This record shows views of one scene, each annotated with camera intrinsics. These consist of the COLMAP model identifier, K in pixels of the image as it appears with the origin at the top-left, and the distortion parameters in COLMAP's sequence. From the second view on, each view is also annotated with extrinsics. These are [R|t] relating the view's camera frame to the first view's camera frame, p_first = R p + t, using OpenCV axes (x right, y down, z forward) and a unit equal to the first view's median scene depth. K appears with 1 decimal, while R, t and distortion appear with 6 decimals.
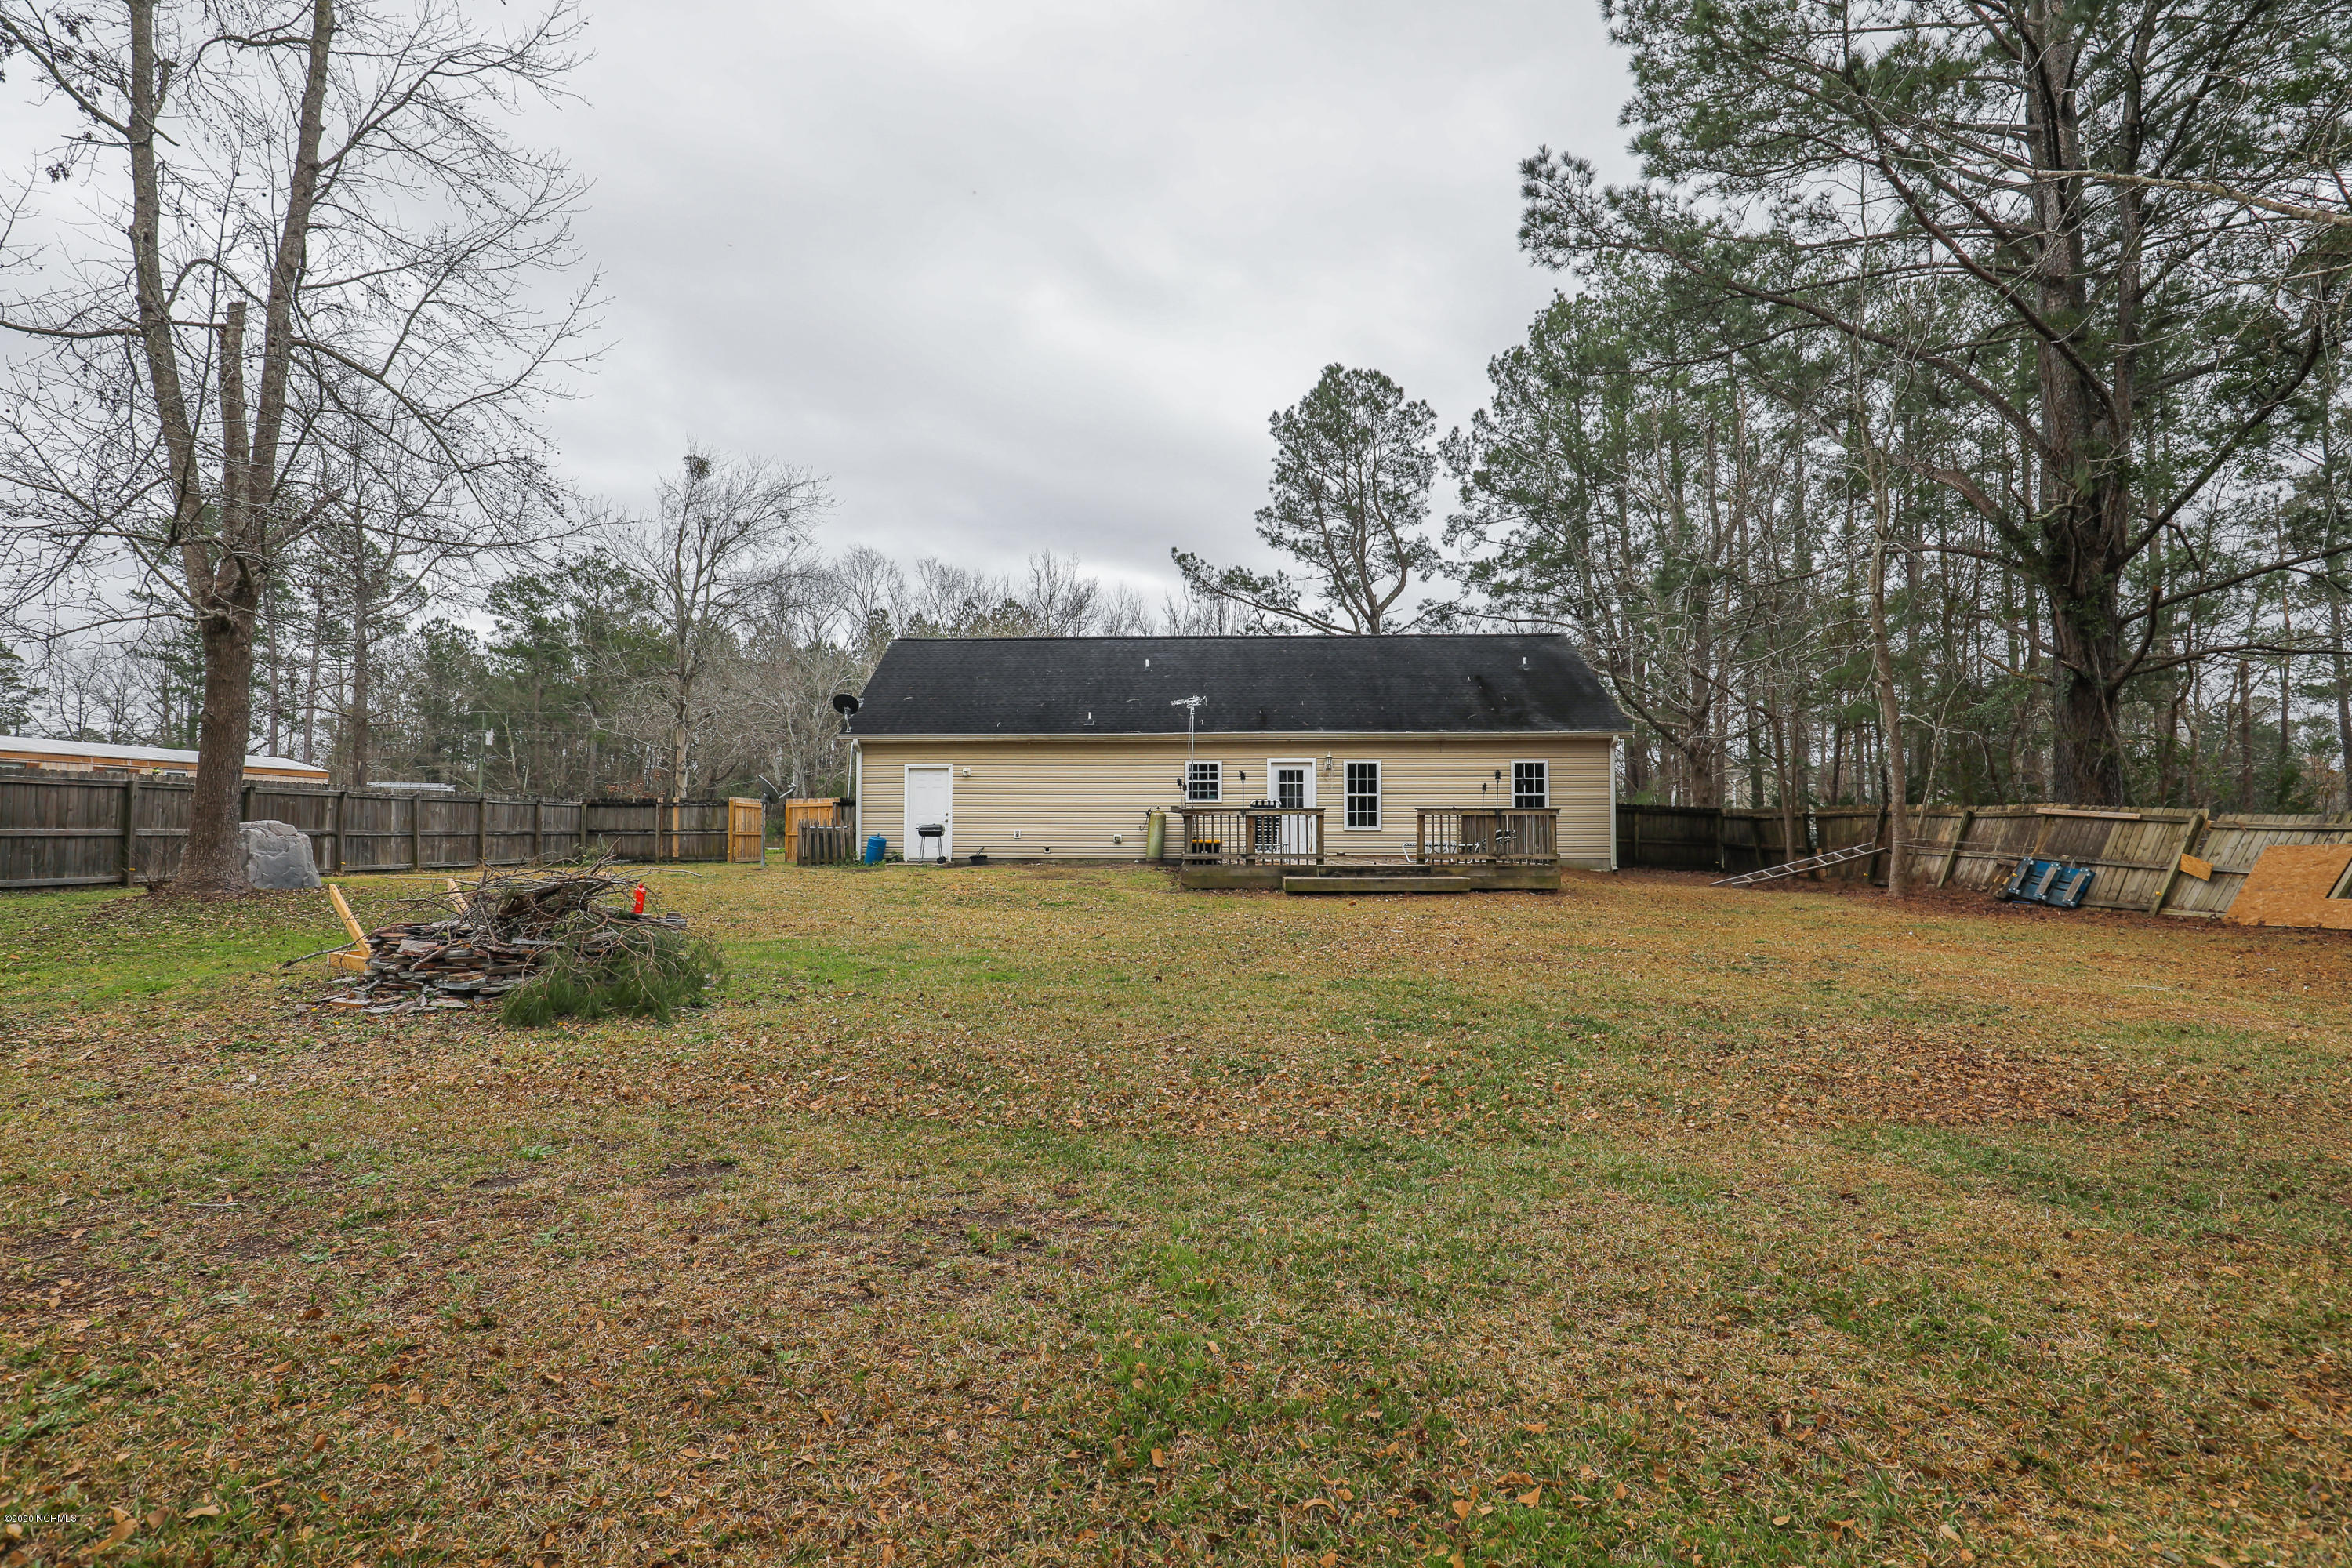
lens RADIAL K [[1096.0, 0, 1175.6], [0, 1096.0, 774.8], [0, 0, 1]] dist [-0.016263, -0.000432]
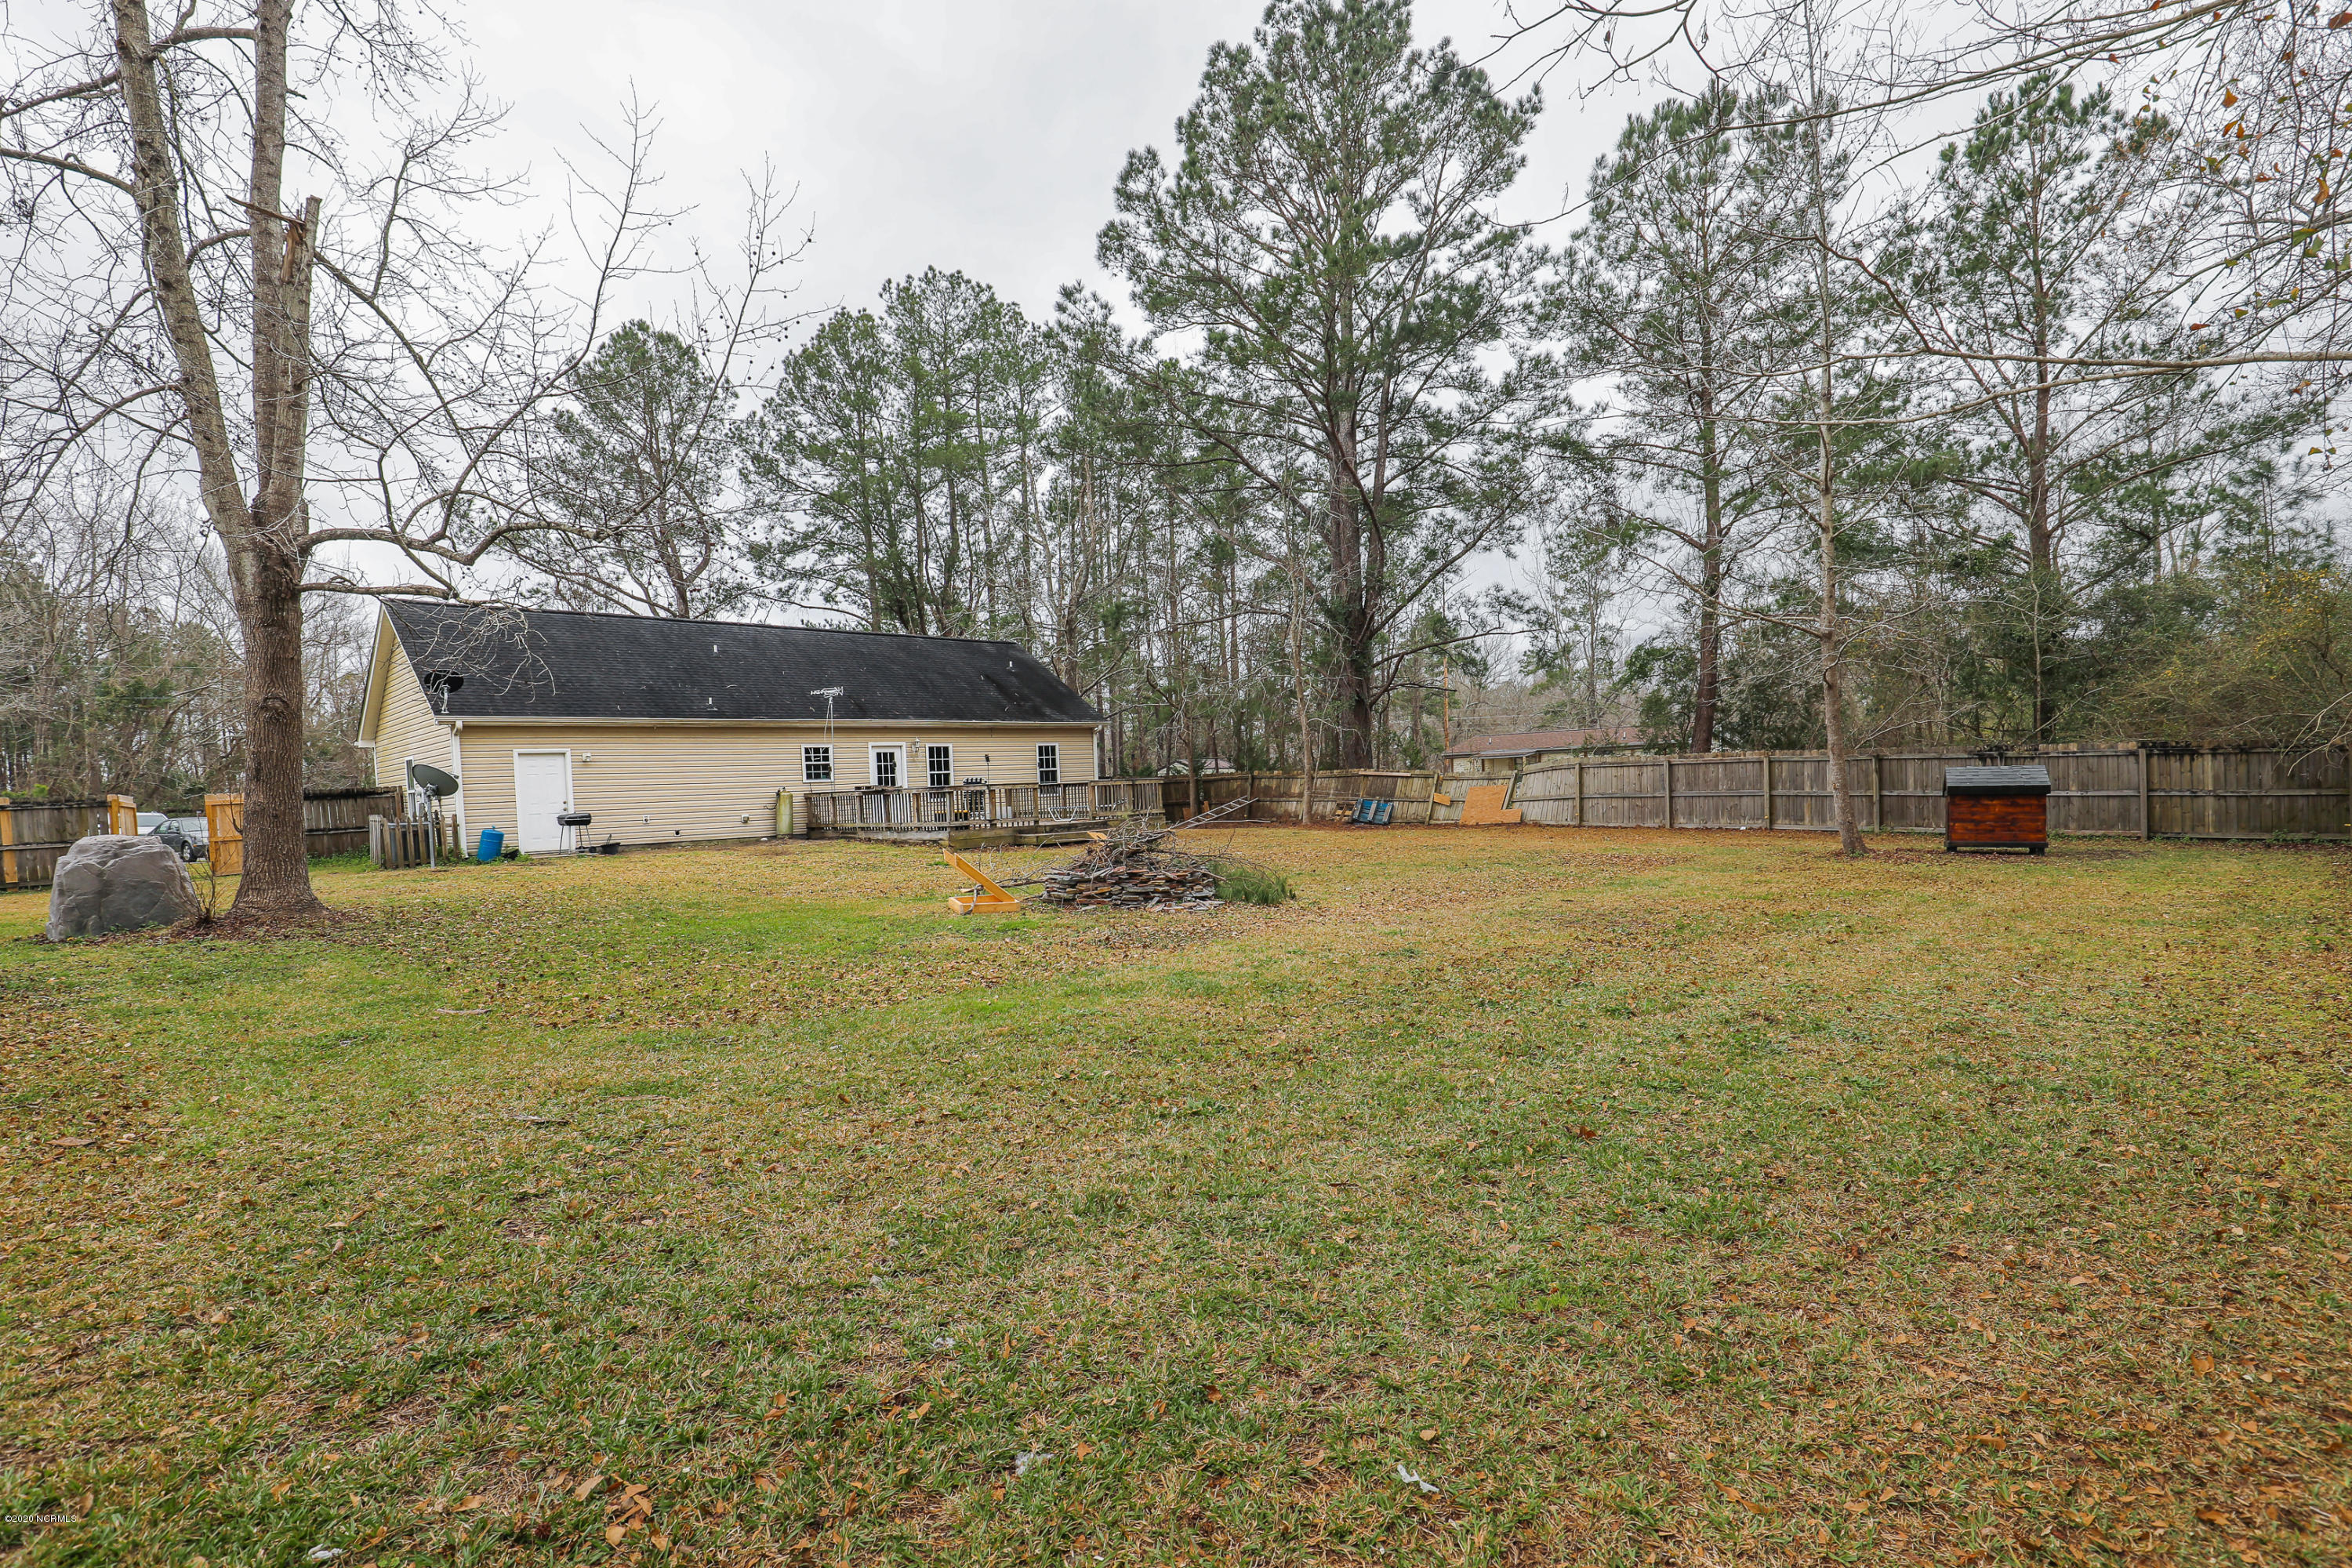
lens RADIAL K [[1170.7, 0, 1178.3], [0, 1170.7, 784.9], [0, 0, 1]] dist [0.000467, 0.000045]
pose [[0.678271, -0.027187, 0.734309, -0.594612], [0.007967, 0.999529, 0.029648, -0.004191], [-0.734769, -0.014259, 0.678168, -0.060293]]
